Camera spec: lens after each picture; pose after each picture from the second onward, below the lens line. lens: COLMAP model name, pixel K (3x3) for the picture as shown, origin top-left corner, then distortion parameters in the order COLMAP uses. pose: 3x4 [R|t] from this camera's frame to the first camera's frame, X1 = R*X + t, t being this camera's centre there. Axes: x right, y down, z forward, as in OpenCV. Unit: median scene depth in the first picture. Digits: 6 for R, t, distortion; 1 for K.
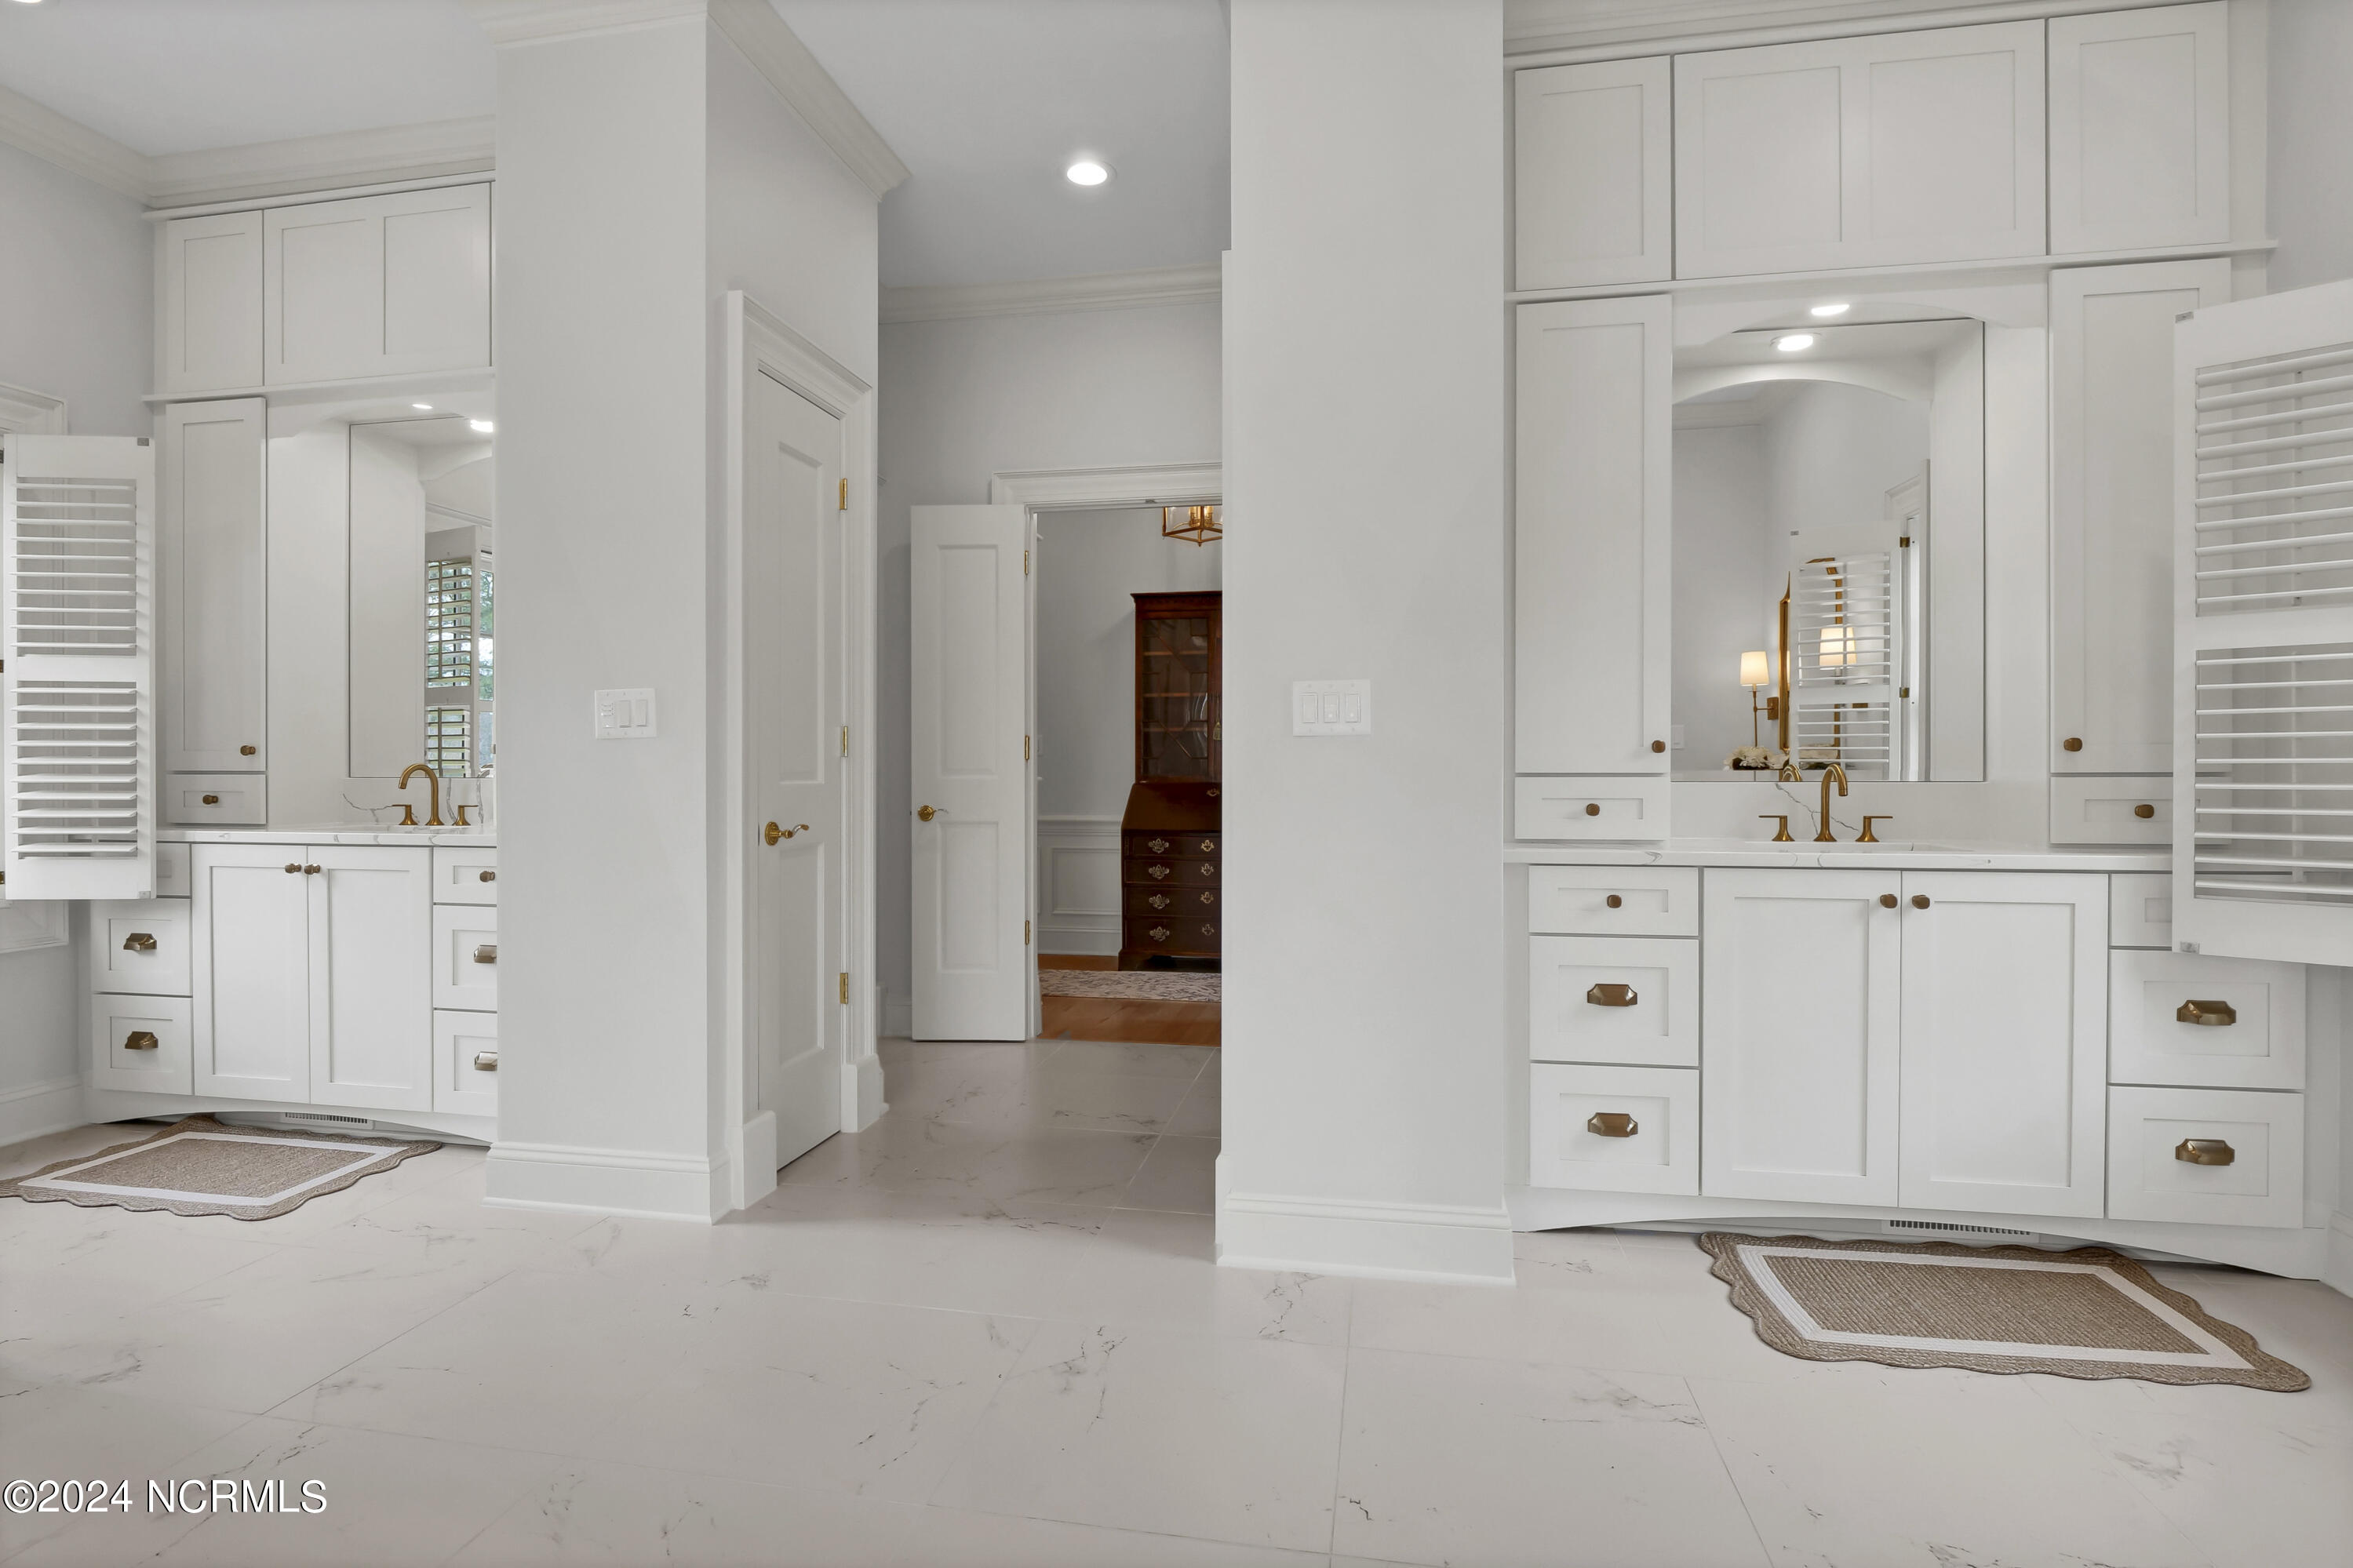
lens RADIAL K [[1180.9, 0, 1178.5], [0, 1180.9, 777.8], [0, 0, 1]] dist [-0.013683, 0.000001]
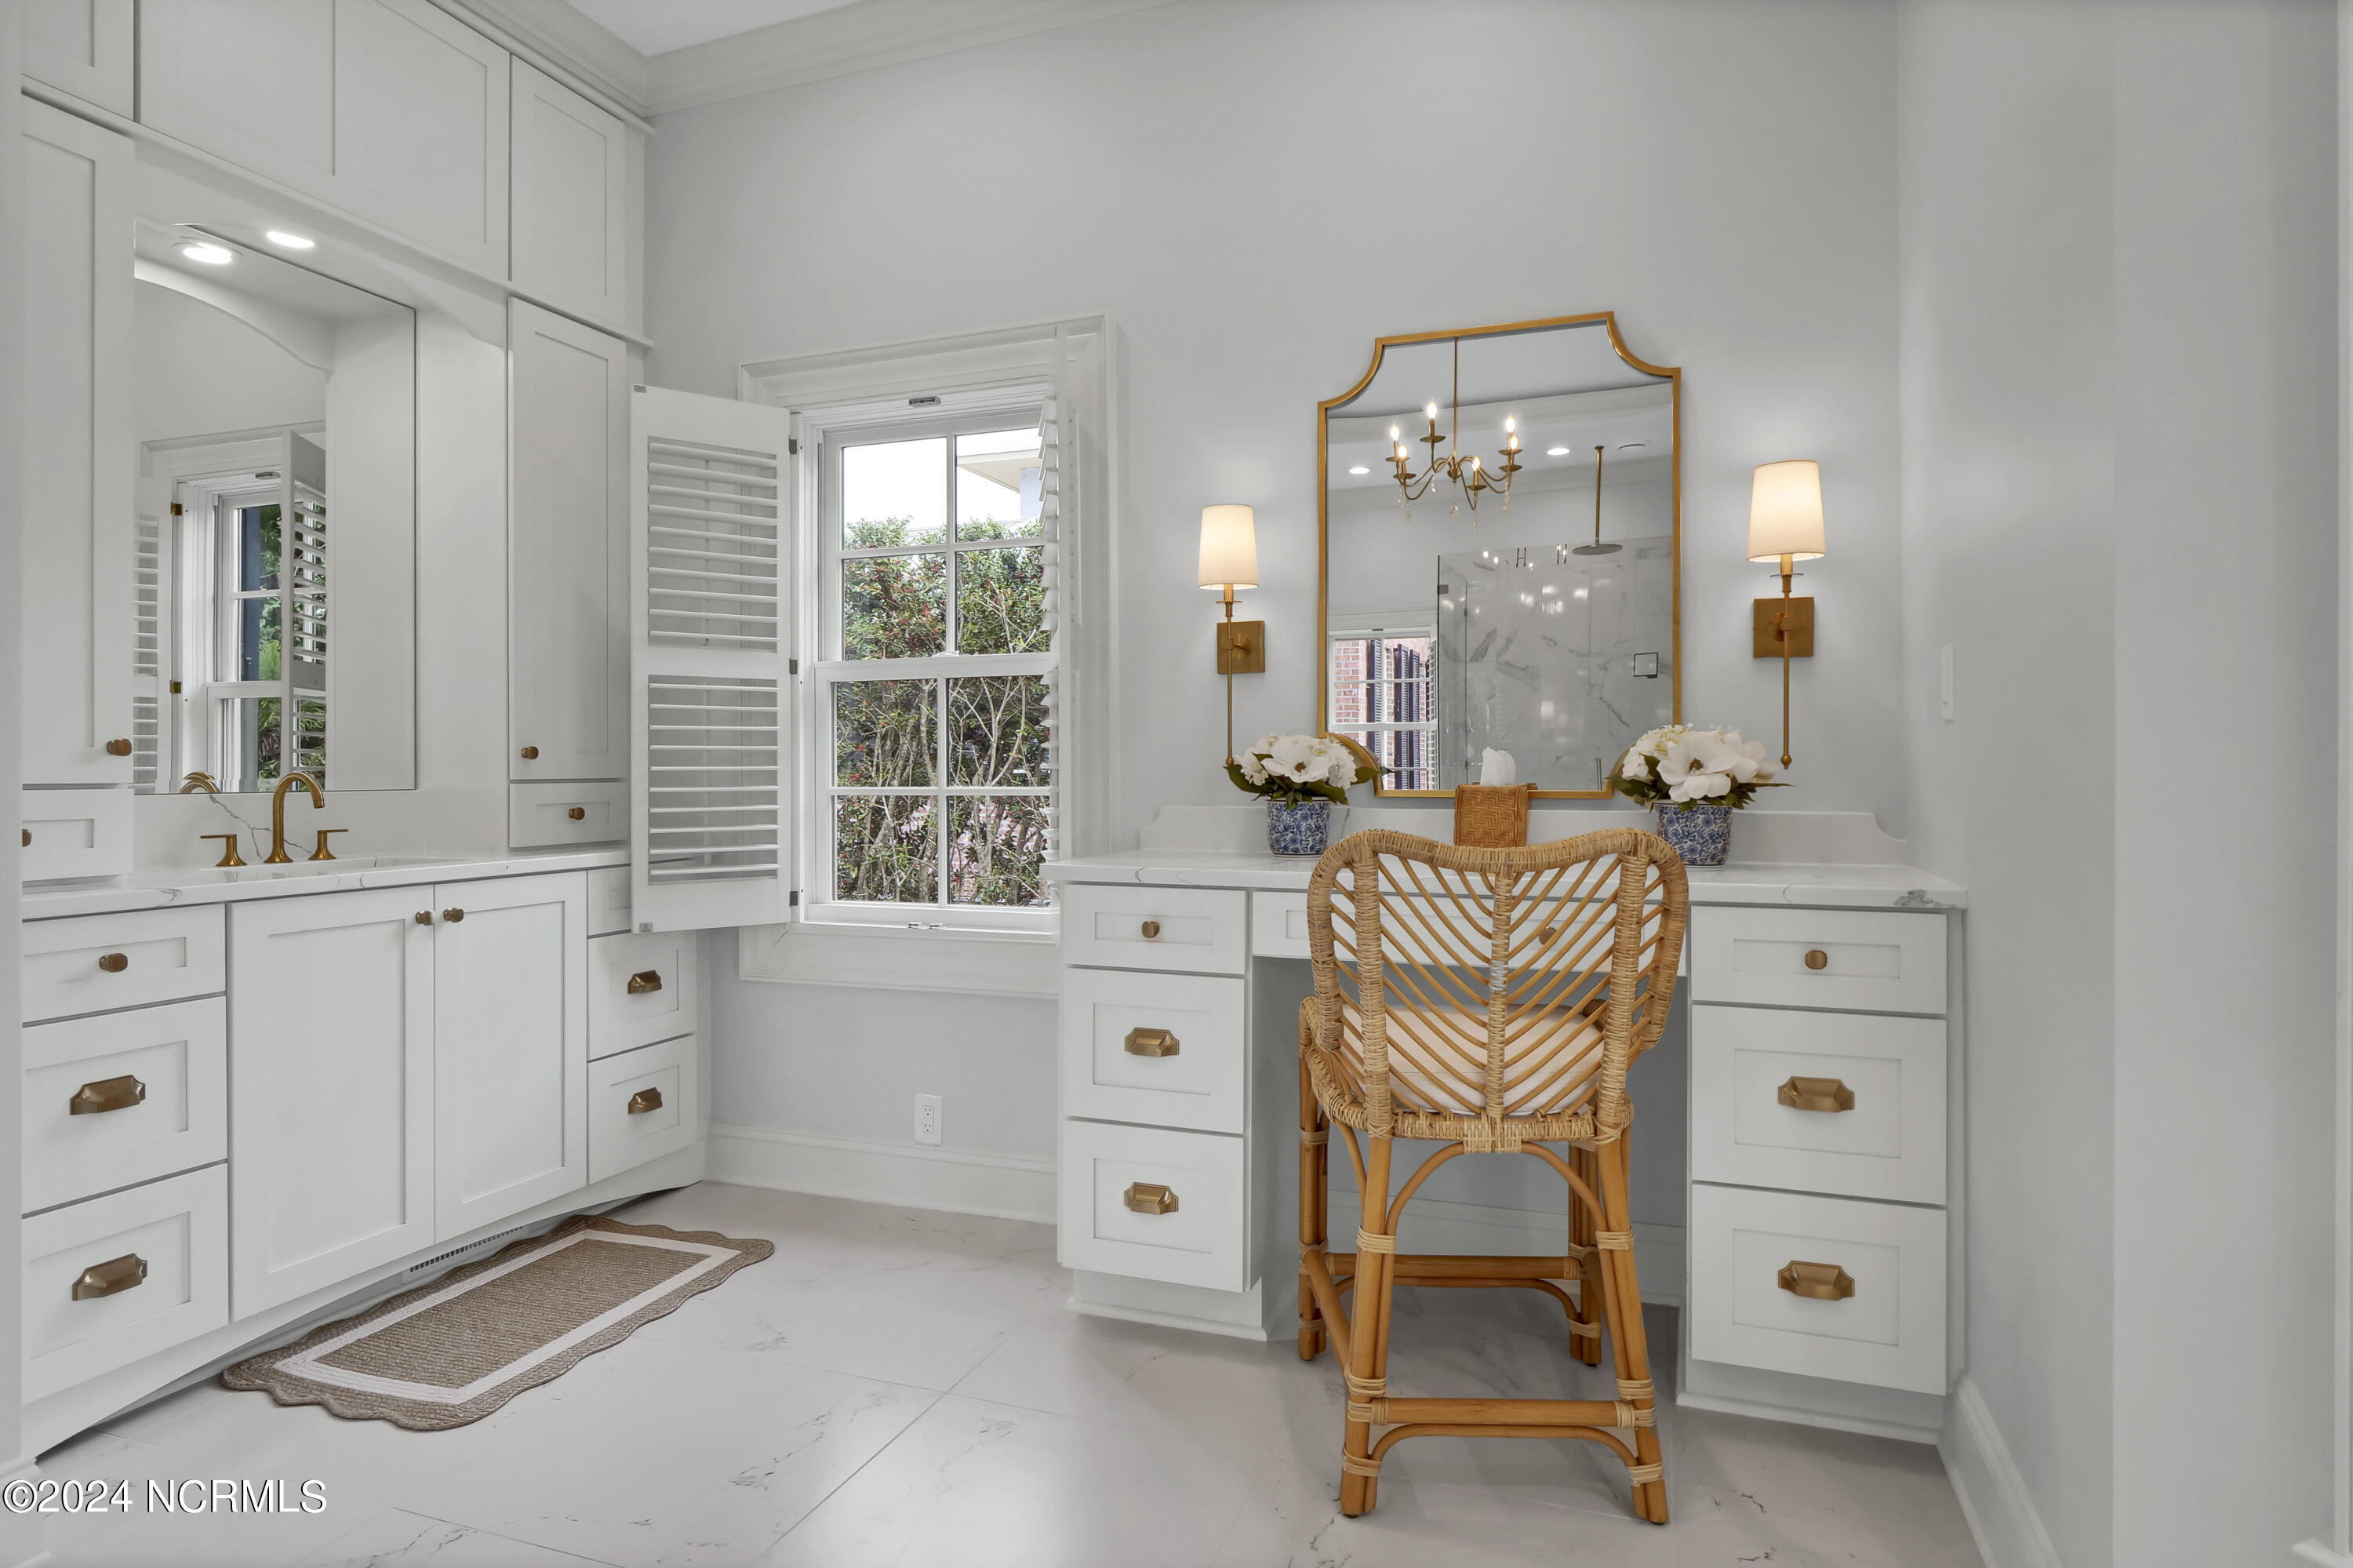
lens RADIAL K [[1301.1, 0, 1180.6], [0, 1301.1, 773.5], [0, 0, 1]] dist [0.001578, -0.000757]
pose [[0.171256, -0.001097, 0.985226, -0.306257], [0.012807, 0.999917, -0.001113, -0.000896], [-0.985143, 0.012809, 0.171256, 0.229641]]
